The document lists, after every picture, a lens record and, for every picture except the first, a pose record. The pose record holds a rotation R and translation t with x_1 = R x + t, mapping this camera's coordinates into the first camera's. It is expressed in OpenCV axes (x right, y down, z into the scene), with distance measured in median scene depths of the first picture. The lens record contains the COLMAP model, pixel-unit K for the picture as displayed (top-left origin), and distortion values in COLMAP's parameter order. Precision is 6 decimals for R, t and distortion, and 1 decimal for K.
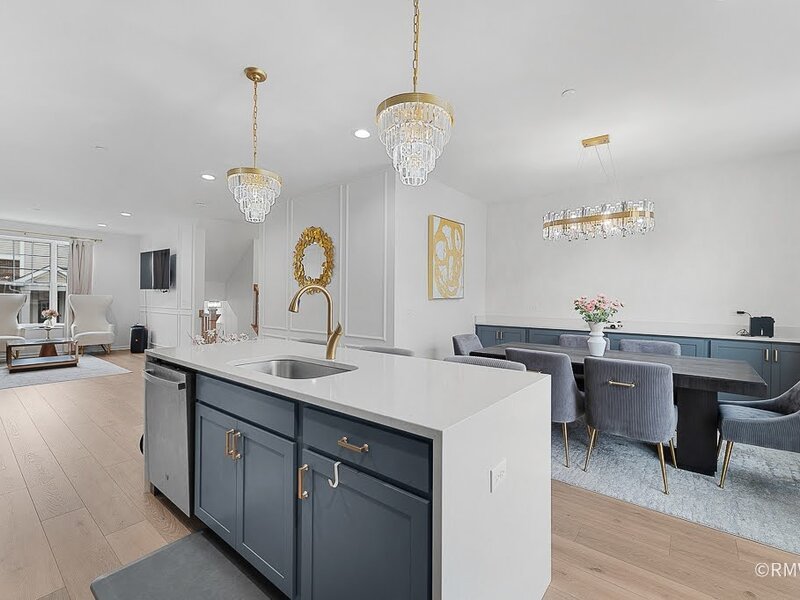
lens RADIAL K [[368.5, 0, 396.8], [0, 368.5, 300.9], [0, 0, 1]] dist [0.013249, -0.001209]
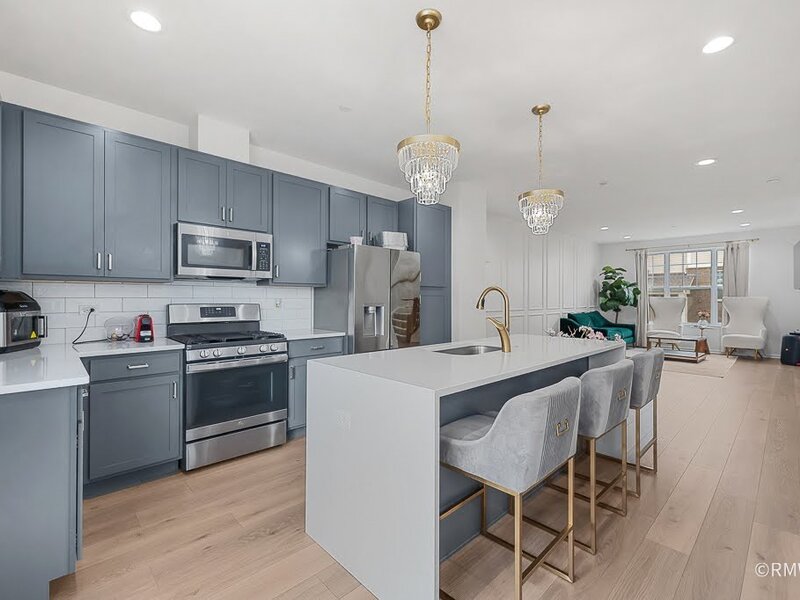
lens RADIAL K [[368.5, 0, 398.1], [0, 368.5, 300.6], [0, 0, 1]] dist [0.013249, -0.001209]
pose [[-0.130689, -0.007066, -0.991398, 0.272730], [-0.001837, 0.999975, -0.006885, 0.002067], [0.991422, 0.000921, -0.130699, 0.227660]]
